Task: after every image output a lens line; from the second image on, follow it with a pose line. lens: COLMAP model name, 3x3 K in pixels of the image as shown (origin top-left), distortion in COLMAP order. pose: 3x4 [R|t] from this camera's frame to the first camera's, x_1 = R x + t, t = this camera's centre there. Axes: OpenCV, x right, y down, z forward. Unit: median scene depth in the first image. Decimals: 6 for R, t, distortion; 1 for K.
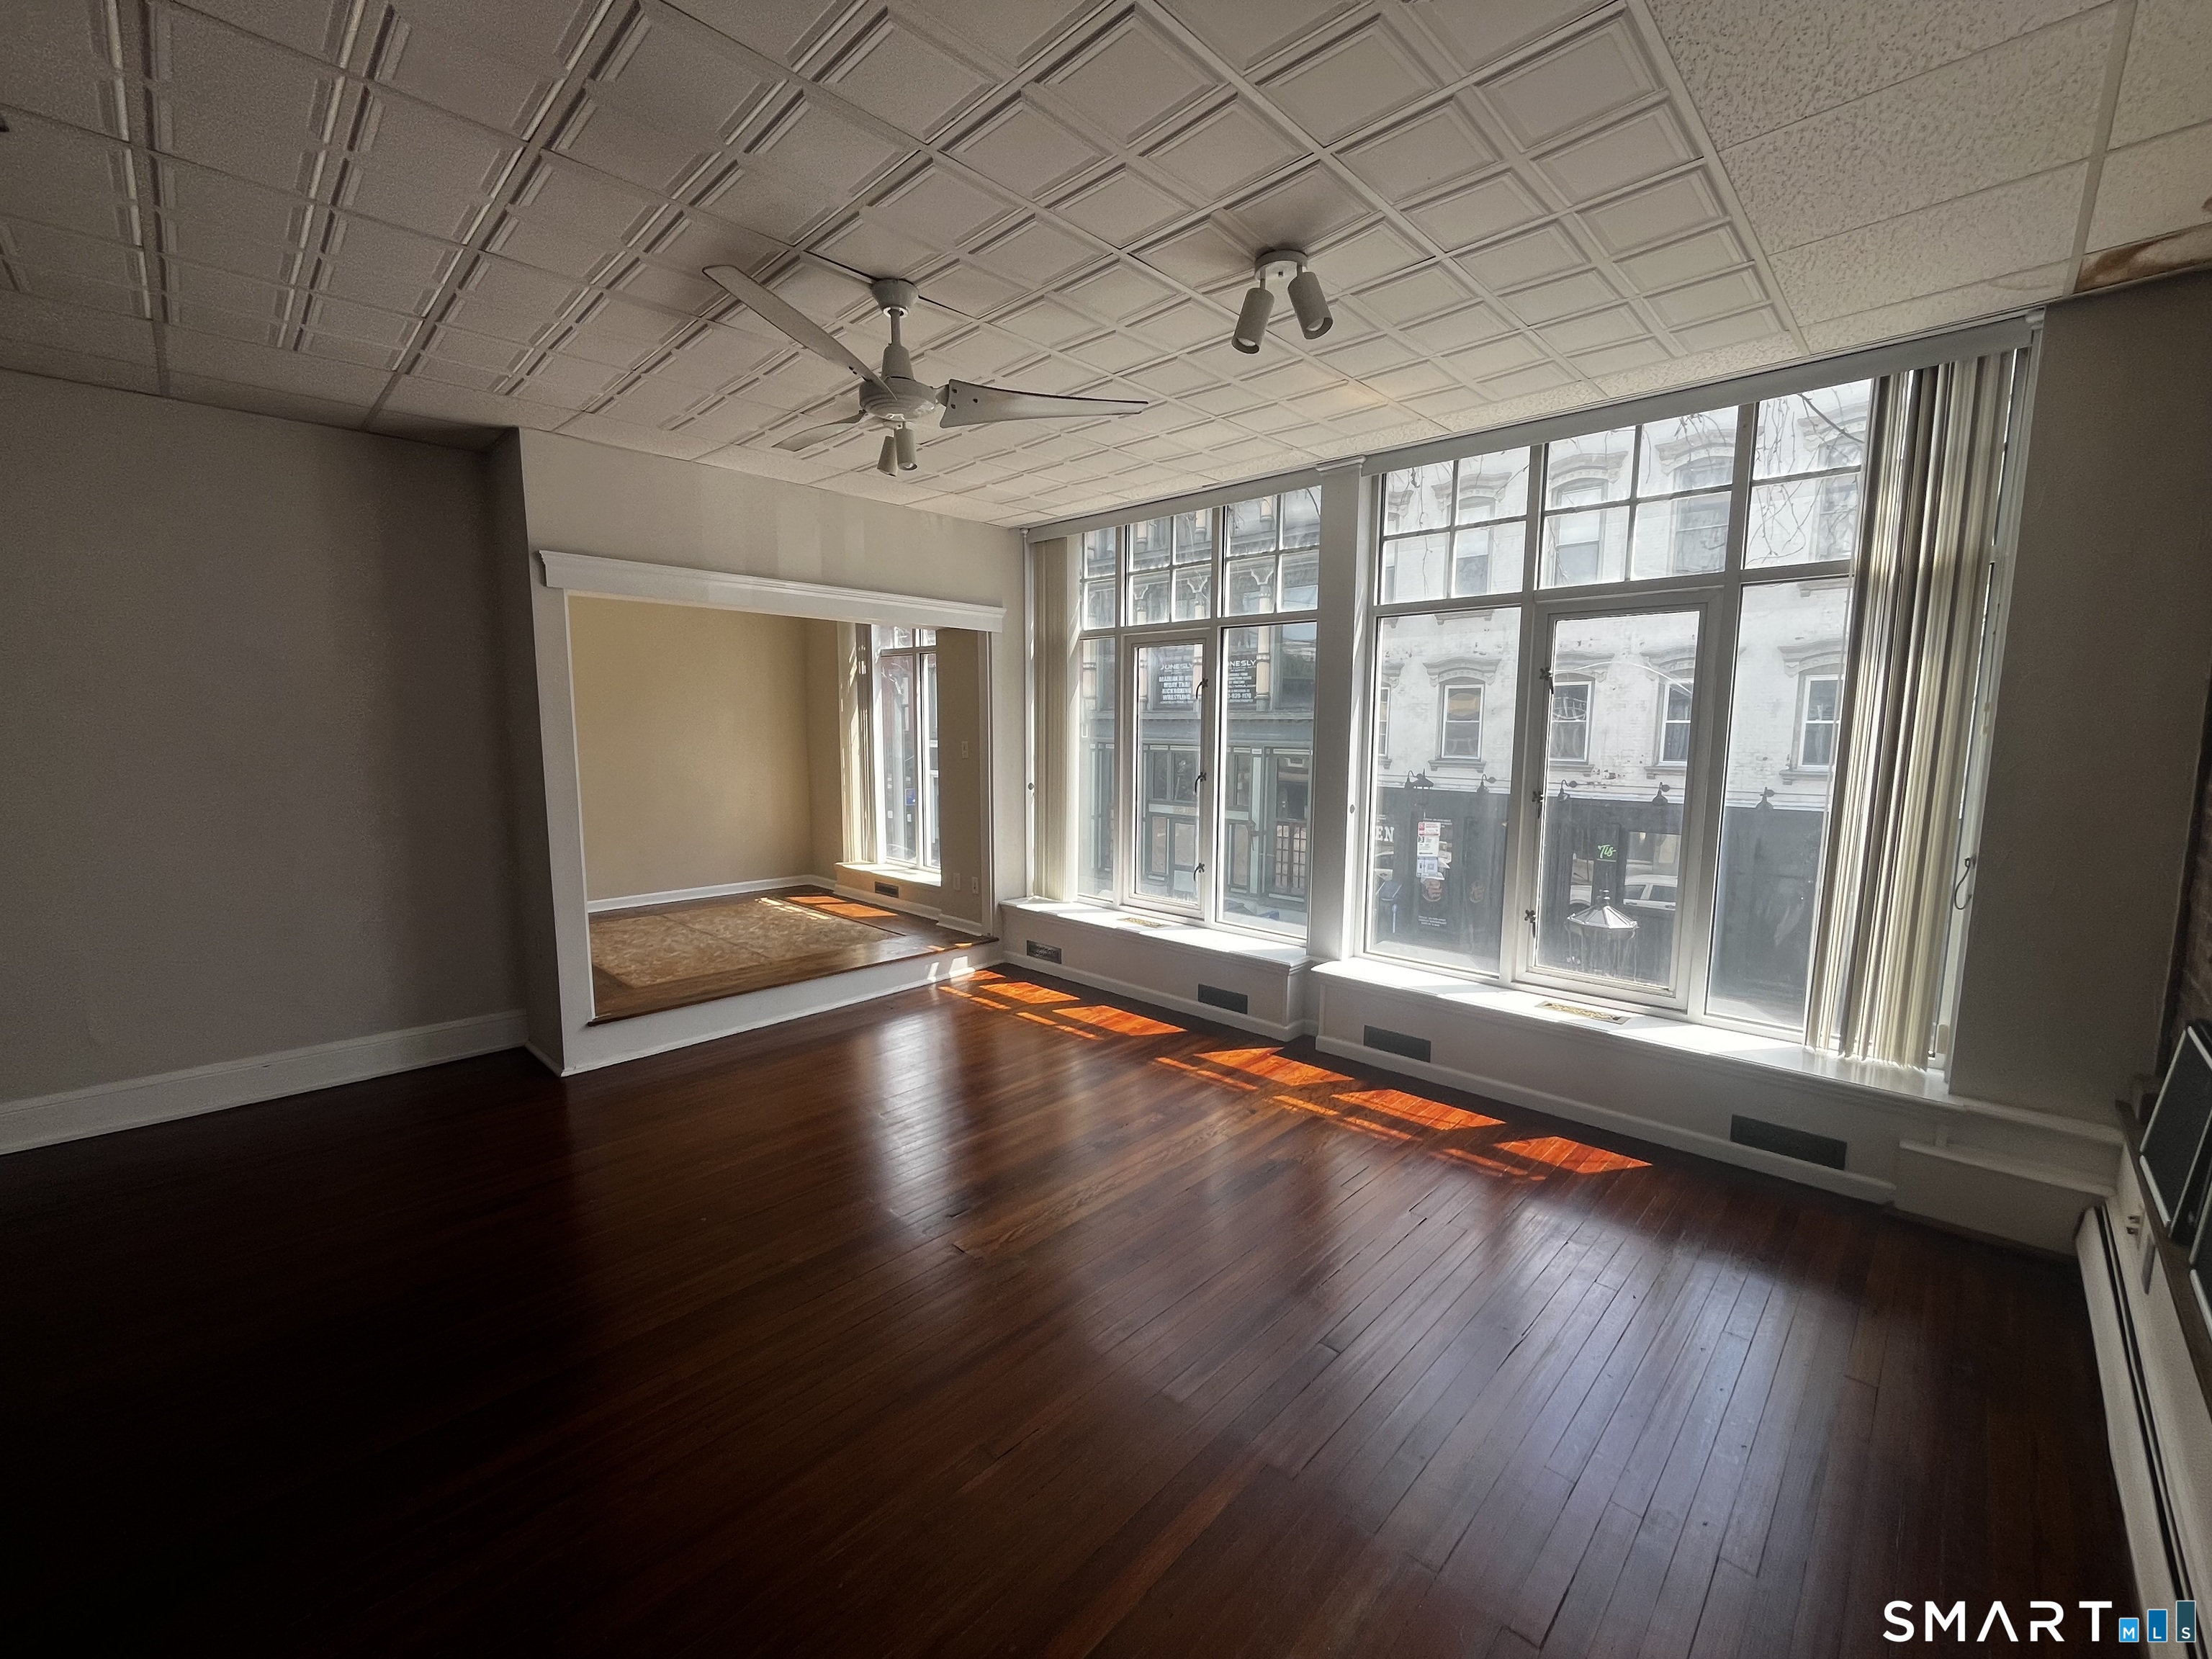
lens RADIAL K [[899.2, 0, 1104.0], [0, 899.2, 838.8], [0, 0, 1]] dist [0.002812, 0.000152]
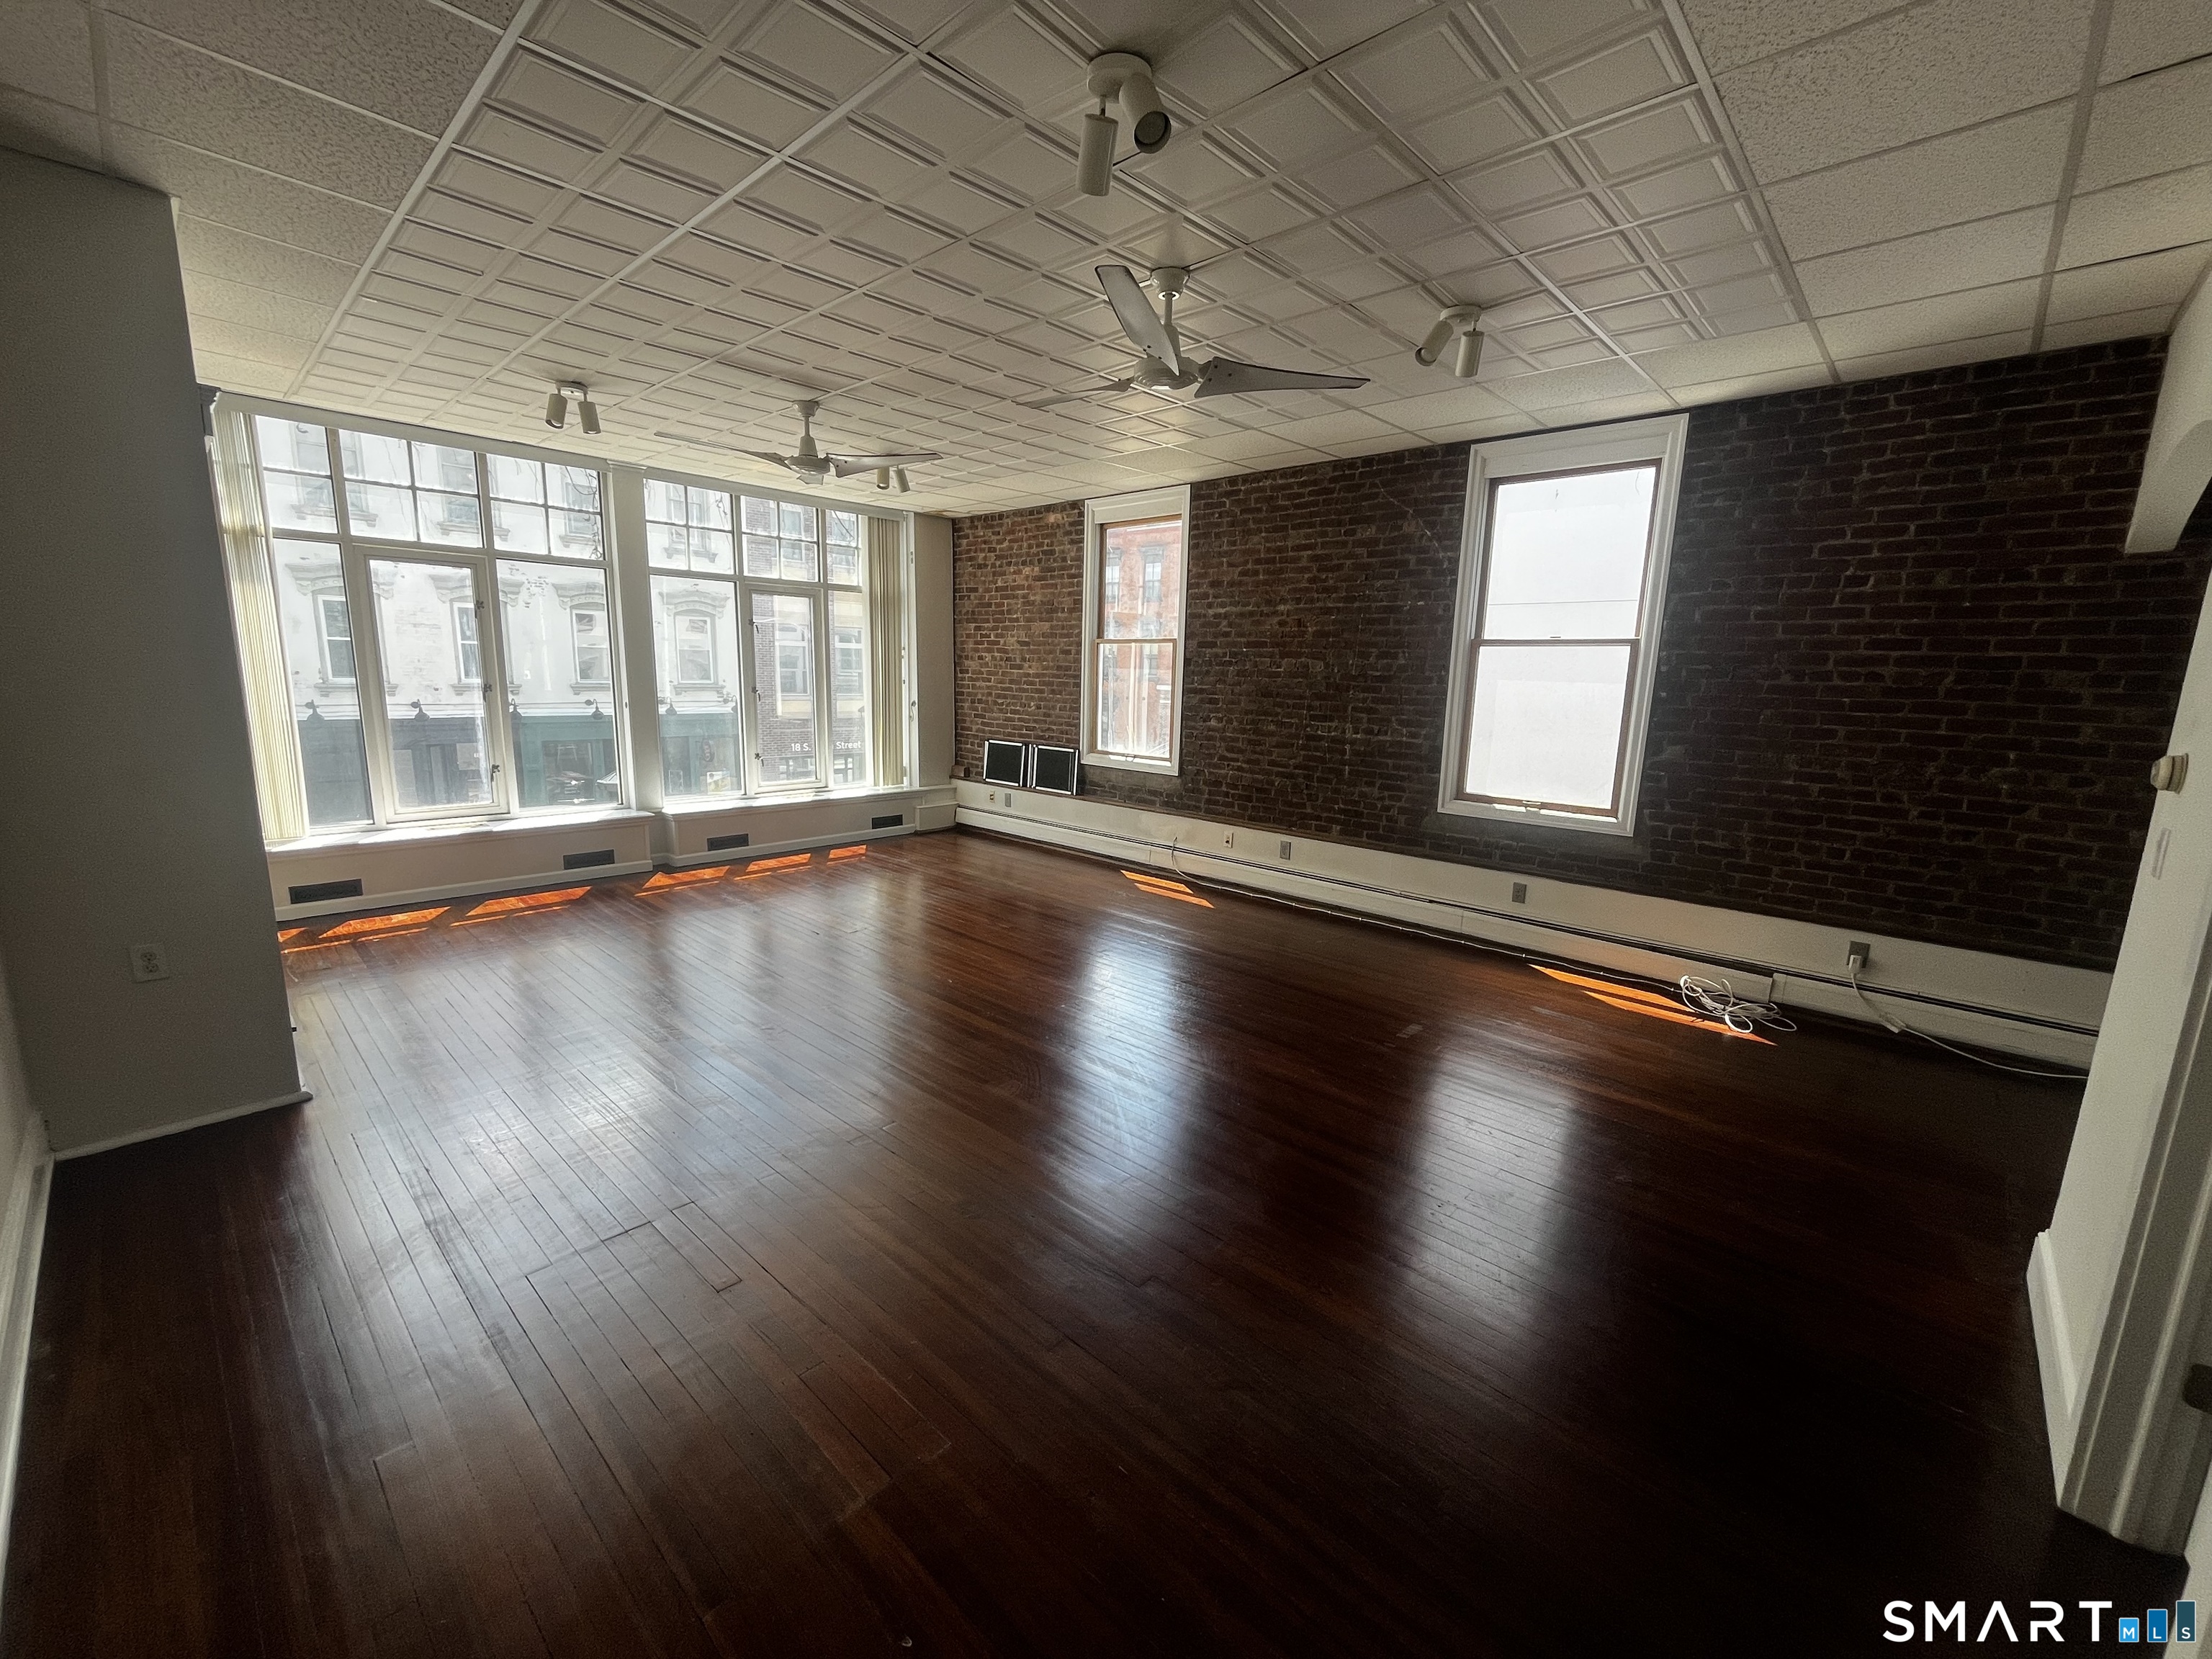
lens RADIAL K [[899.2, 0, 1112.3], [0, 899.2, 830.3], [0, 0, 1]] dist [0.002812, 0.000152]
pose [[-0.019795, -0.184665, 0.982602, -1.294591], [0.100764, 0.977422, 0.185721, -0.031682], [-0.994713, 0.102687, -0.000740, 0.282074]]
